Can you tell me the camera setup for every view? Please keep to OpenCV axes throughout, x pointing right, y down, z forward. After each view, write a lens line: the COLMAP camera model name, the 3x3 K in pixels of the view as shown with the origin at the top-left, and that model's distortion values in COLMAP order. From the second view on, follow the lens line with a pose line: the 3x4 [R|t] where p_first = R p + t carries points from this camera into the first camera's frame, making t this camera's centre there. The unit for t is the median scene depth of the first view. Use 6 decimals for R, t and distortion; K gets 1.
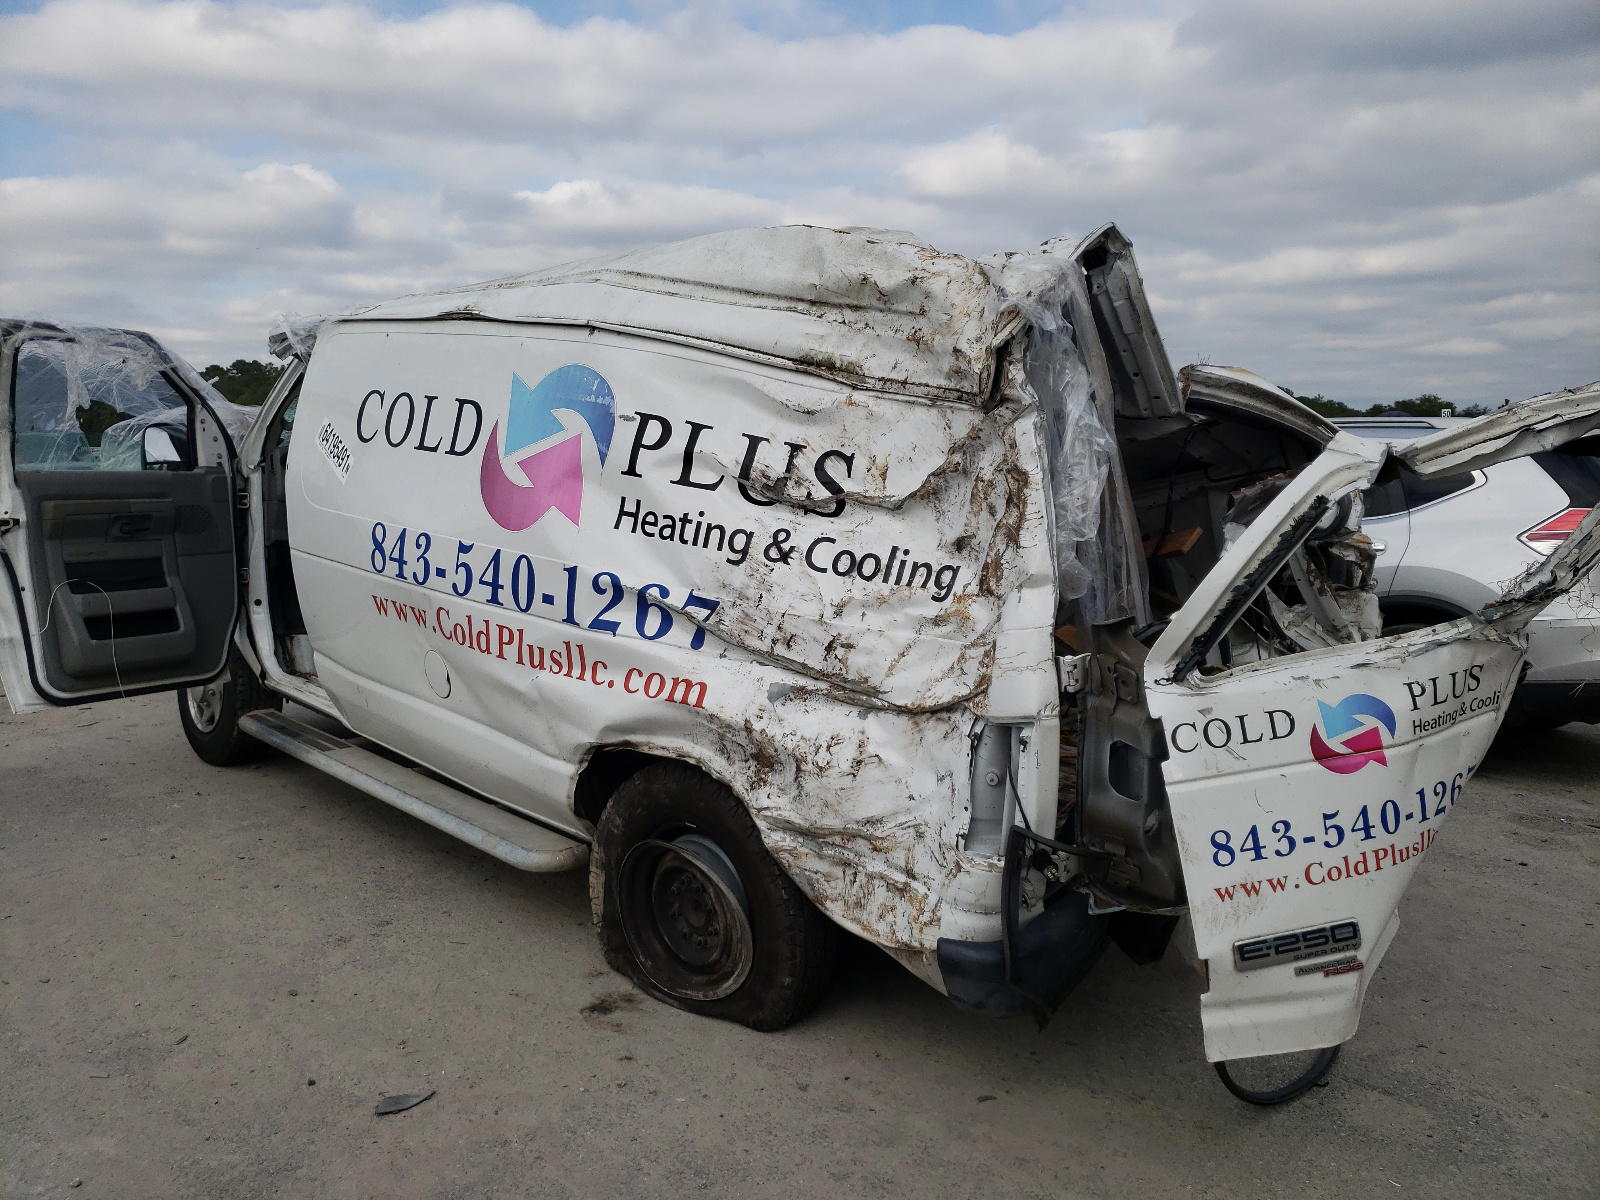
lens RADIAL K [[1206.8, 0, 794.6], [0, 1206.8, 619.4], [0, 0, 1]] dist [0.039248, -0.127354]
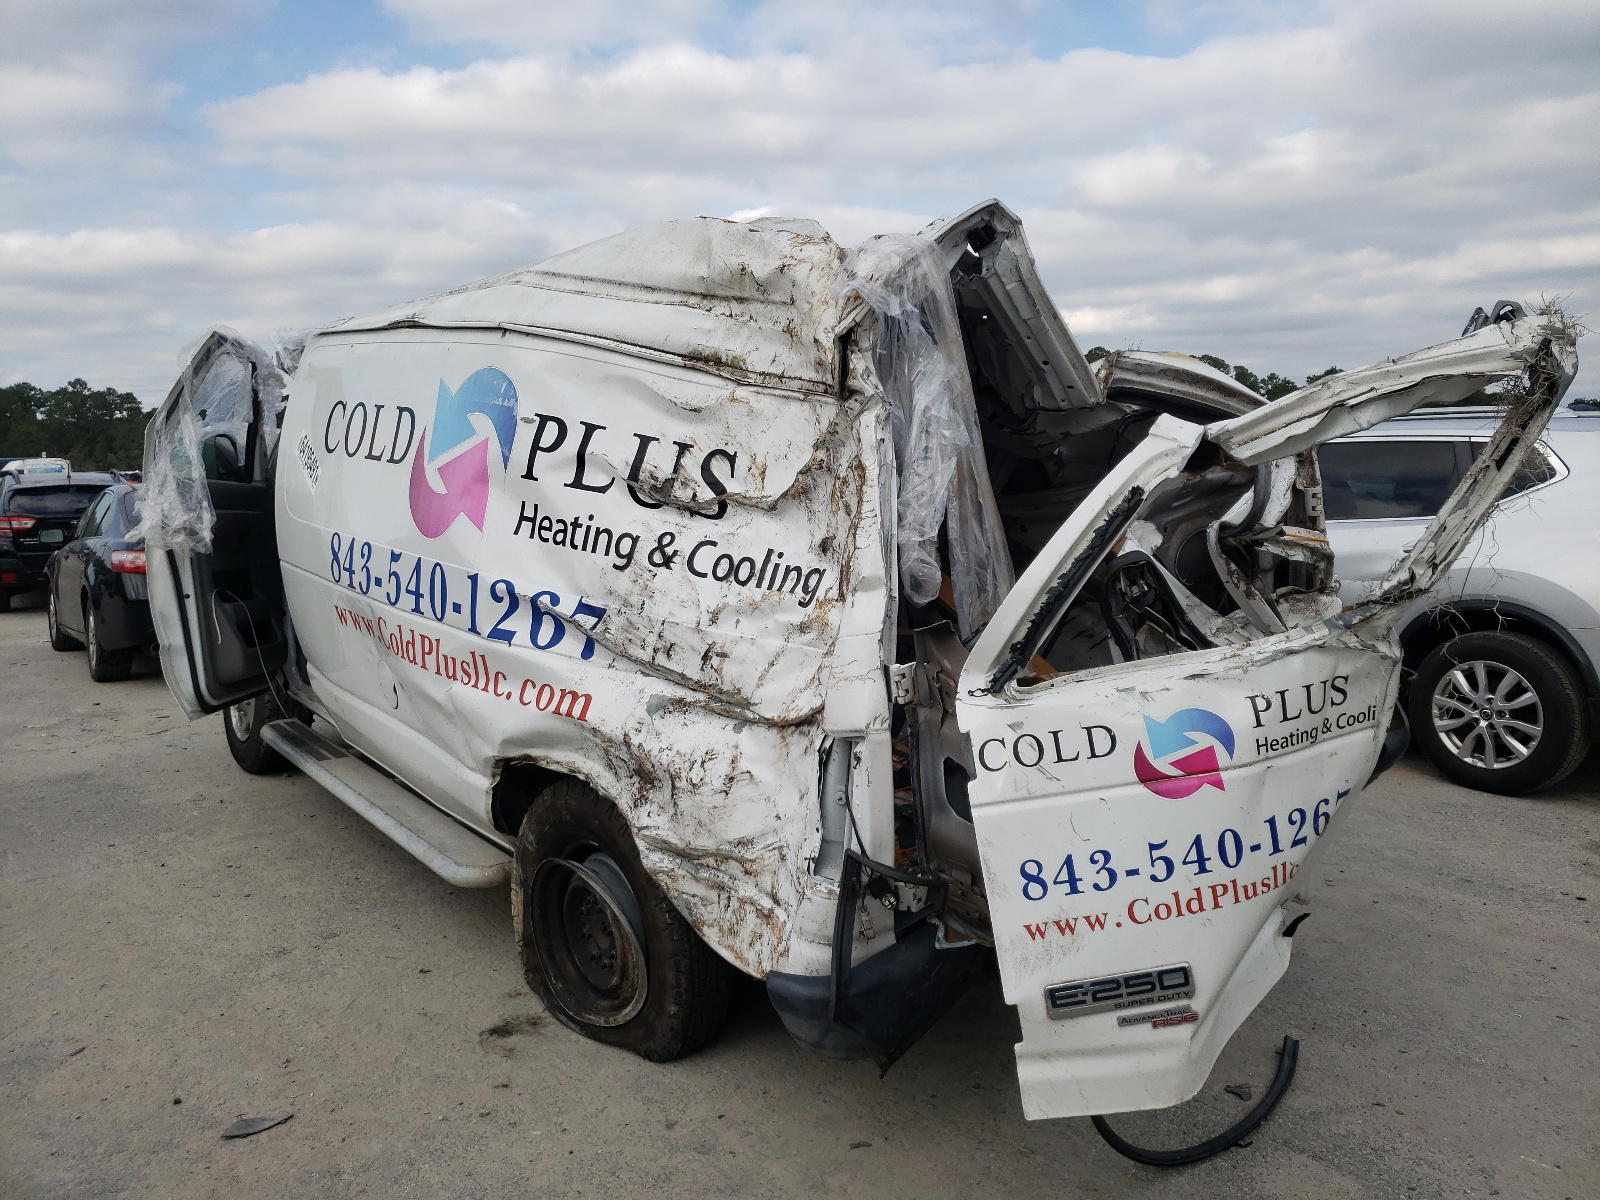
lens RADIAL K [[1218.0, 0, 800.0], [0, 1218.0, 600.0], [0, 0, 1]] dist [-0.003944, -0.010131]
pose [[0.994922, -0.006273, -0.100458, 0.202373], [0.003944, 0.999719, -0.023370, 0.001307], [0.100576, 0.022856, 0.994667, 0.059470]]
